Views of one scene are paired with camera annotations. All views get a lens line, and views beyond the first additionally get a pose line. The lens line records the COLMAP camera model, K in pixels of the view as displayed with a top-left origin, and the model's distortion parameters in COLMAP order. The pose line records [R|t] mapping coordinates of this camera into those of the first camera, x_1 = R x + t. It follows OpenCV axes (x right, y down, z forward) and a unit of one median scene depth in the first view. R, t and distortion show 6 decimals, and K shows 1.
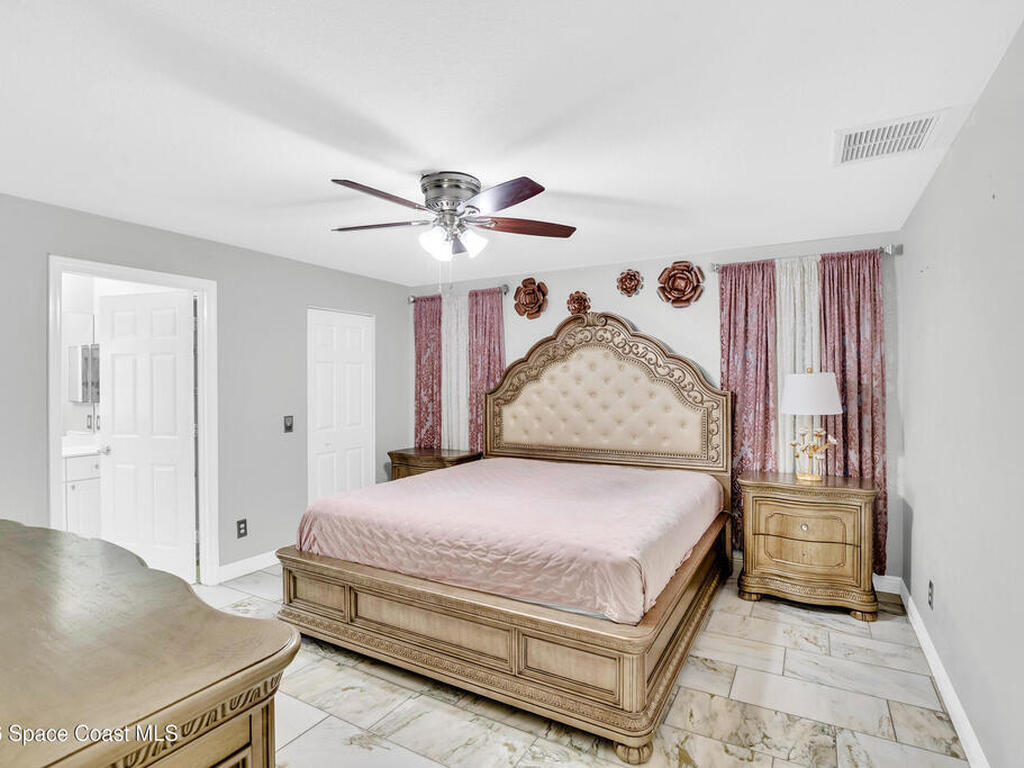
lens RADIAL K [[524.1, 0, 518.1], [0, 524.1, 384.2], [0, 0, 1]] dist [-0.048977, 0.015850]
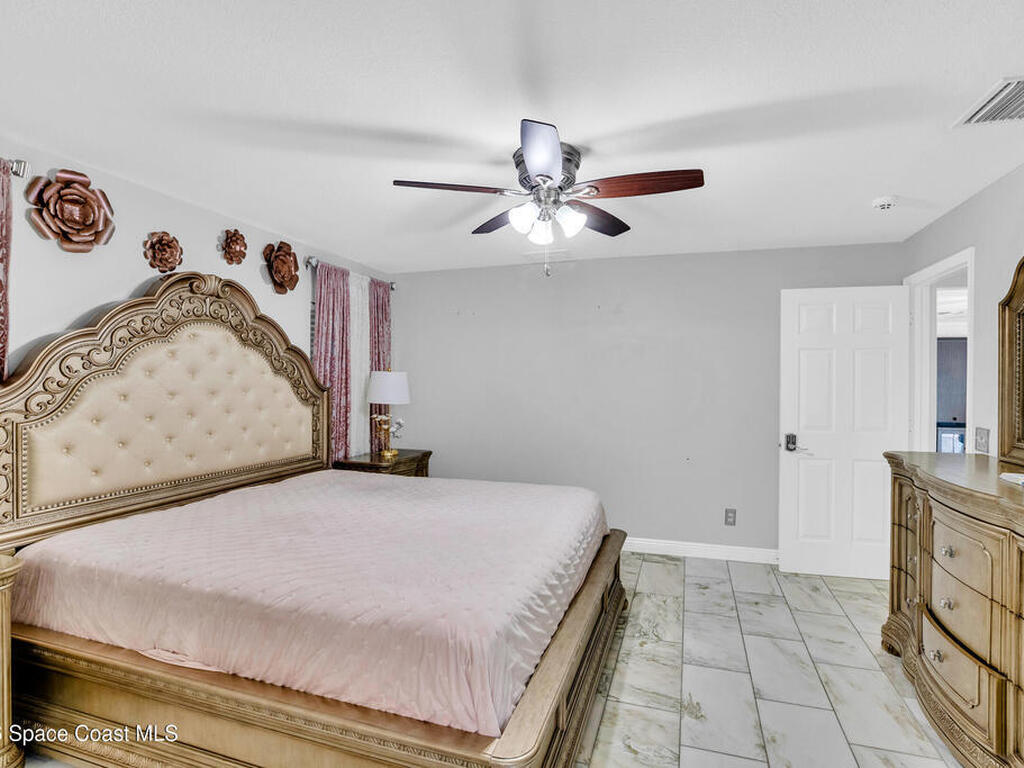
lens RADIAL K [[524.1, 0, 518.1], [0, 524.1, 384.2], [0, 0, 1]] dist [-0.048977, 0.015850]
pose [[-0.193057, -0.009294, 0.981144, -0.621142], [-0.005664, 0.999949, 0.008358, -0.001945], [-0.981171, -0.003943, -0.193100, 0.757671]]
